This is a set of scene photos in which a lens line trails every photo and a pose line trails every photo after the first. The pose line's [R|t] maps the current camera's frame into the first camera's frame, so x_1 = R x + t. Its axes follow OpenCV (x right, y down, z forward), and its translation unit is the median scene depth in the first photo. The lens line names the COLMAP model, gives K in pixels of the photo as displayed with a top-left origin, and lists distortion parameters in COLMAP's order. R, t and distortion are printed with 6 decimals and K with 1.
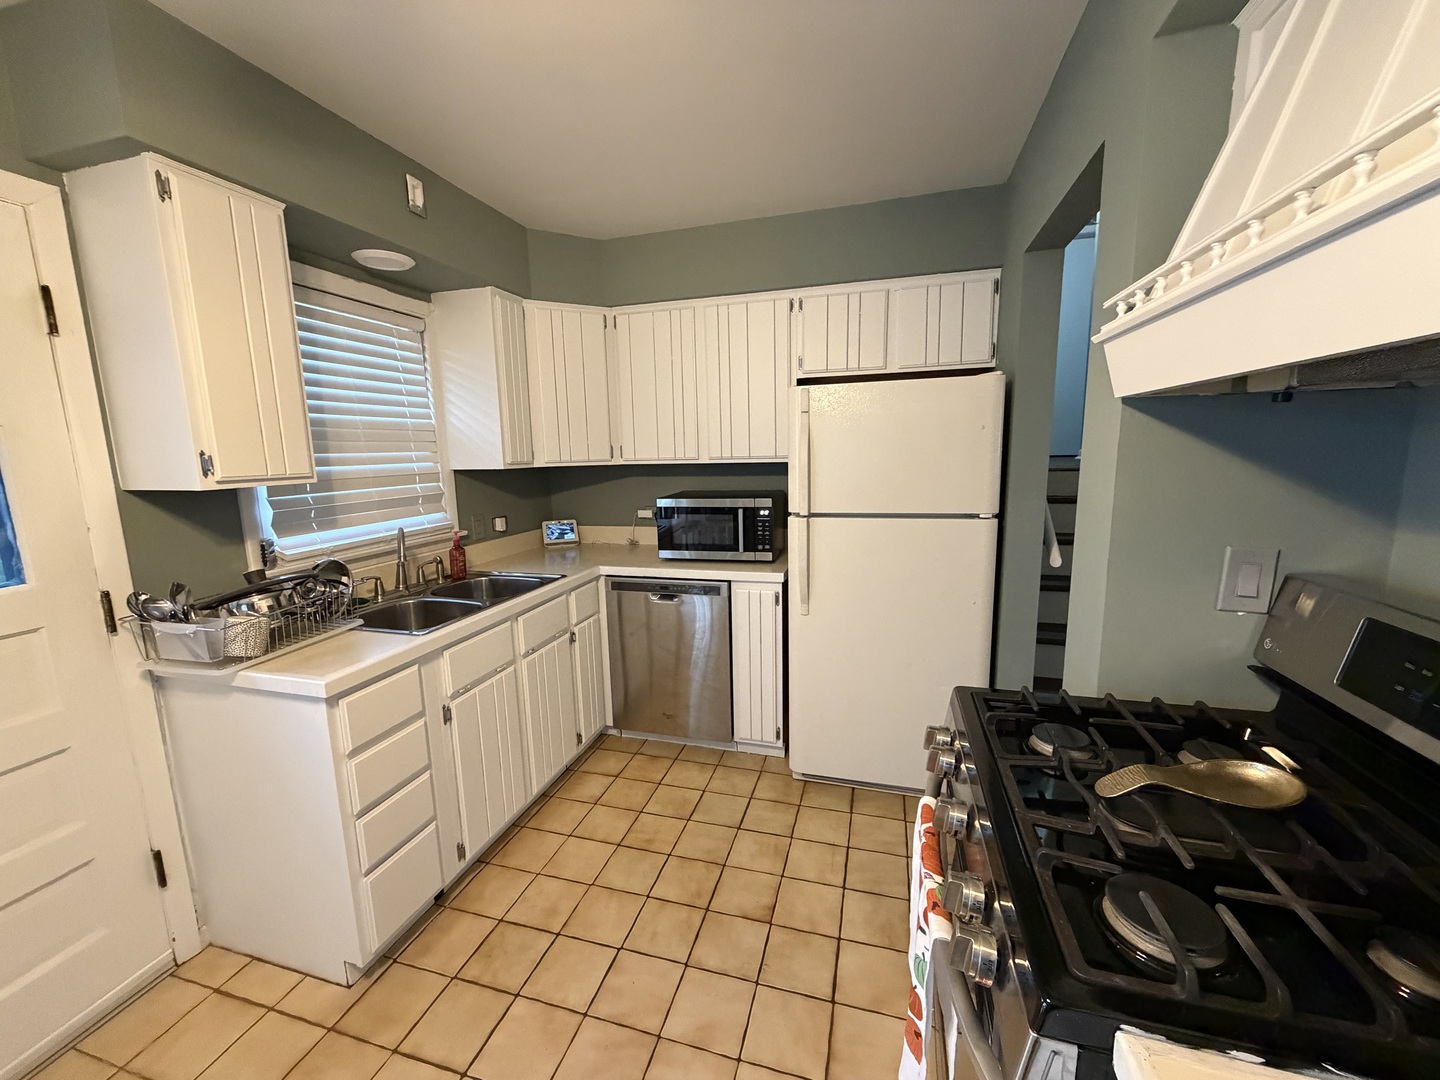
lens RADIAL K [[570.9, 0, 717.6], [0, 570.9, 539.4], [0, 0, 1]] dist [0.000155, 0.000102]
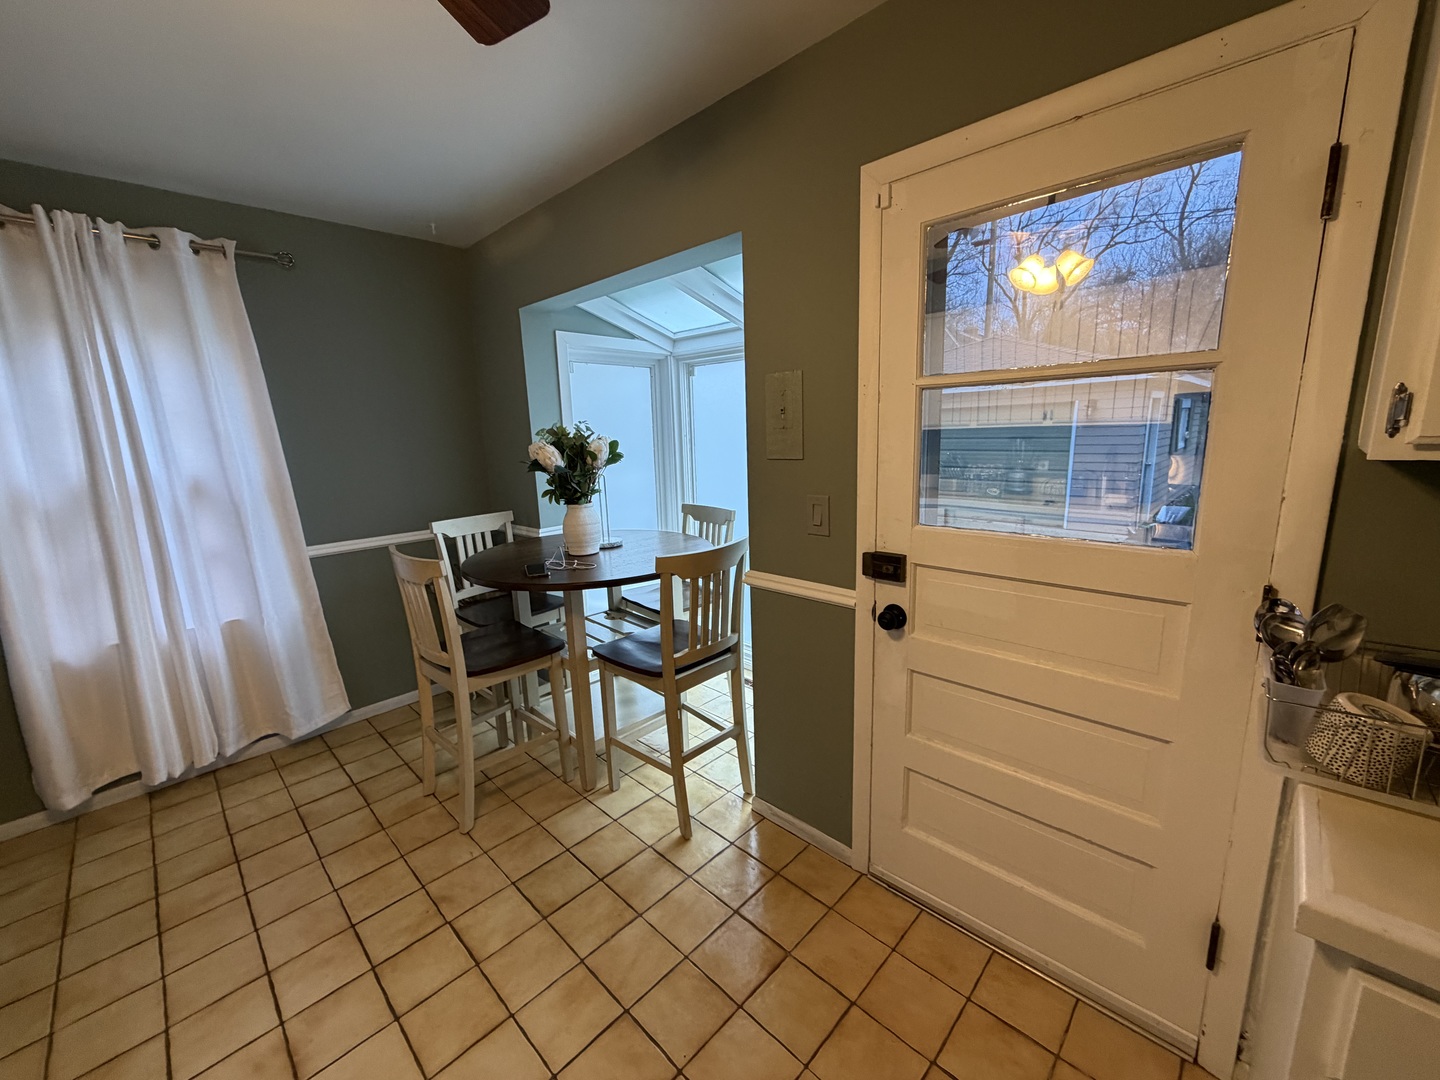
lens RADIAL K [[574.9, 0, 718.7], [0, 574.9, 541.1], [0, 0, 1]] dist [0.001349, -0.000085]
pose [[-0.471601, 0.206116, -0.857385, -0.073679], [-0.095643, 0.954607, 0.282097, -0.061203], [0.876610, 0.215040, -0.430480, 0.406481]]
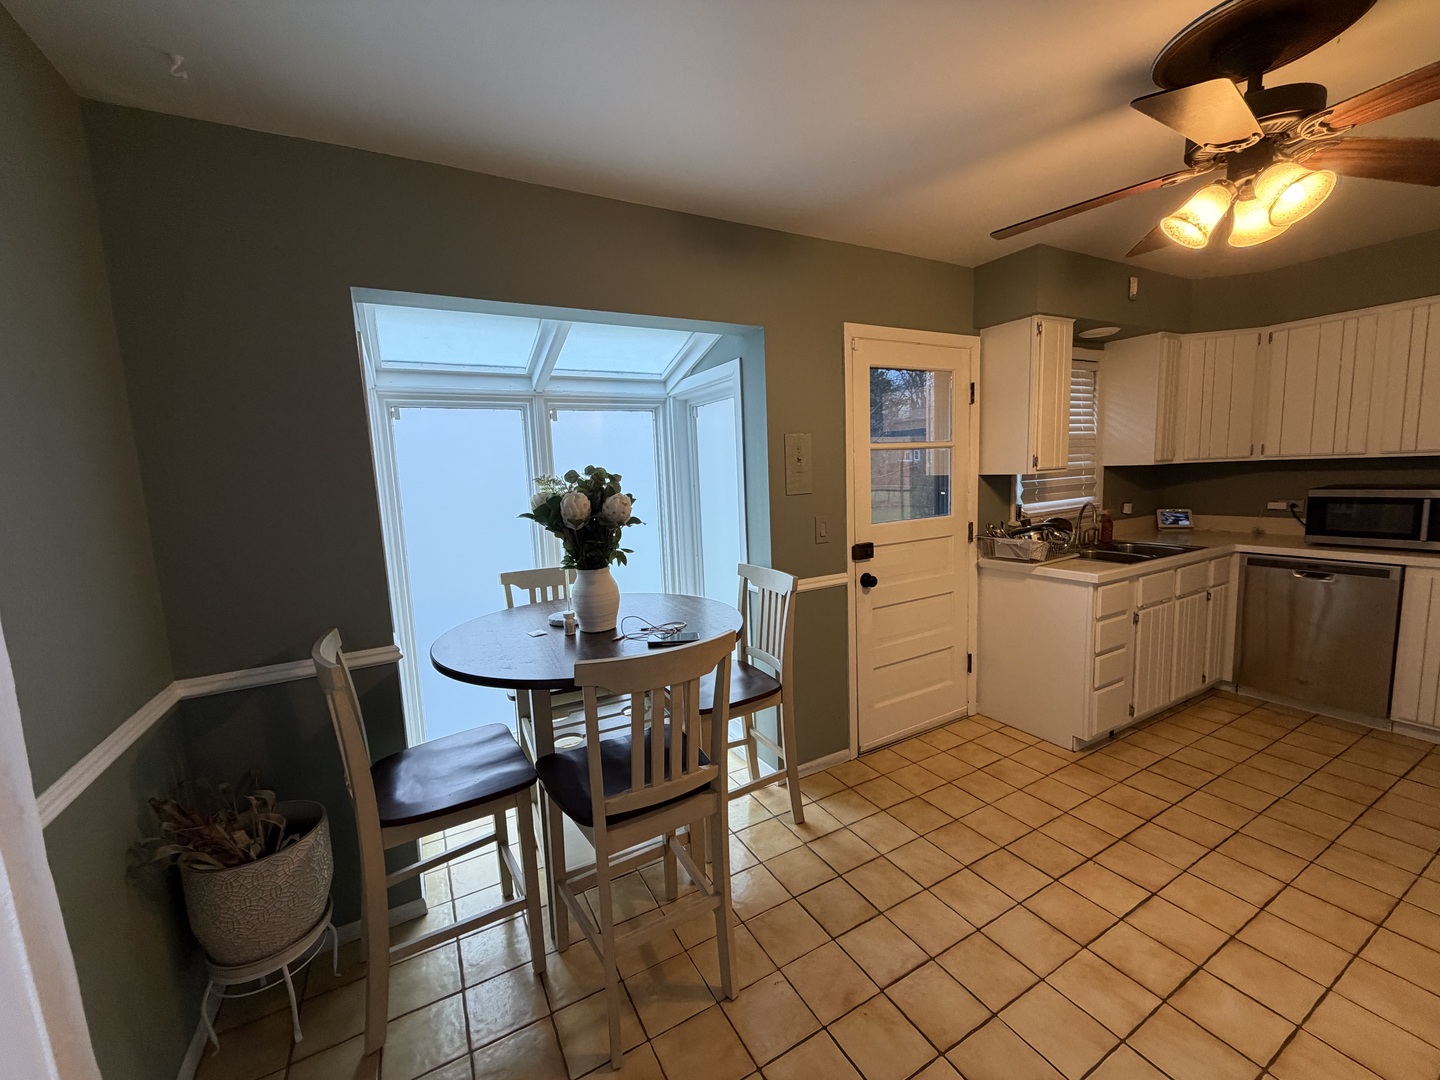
lens RADIAL K [[570.9, 0, 717.6], [0, 570.9, 539.4], [0, 0, 1]] dist [0.000155, 0.000102]
pose [[0.706455, 0.077392, -0.703514, -0.142658], [-0.083331, 0.996185, 0.025909, 0.105160], [0.702835, 0.040320, 0.710209, -0.687979]]
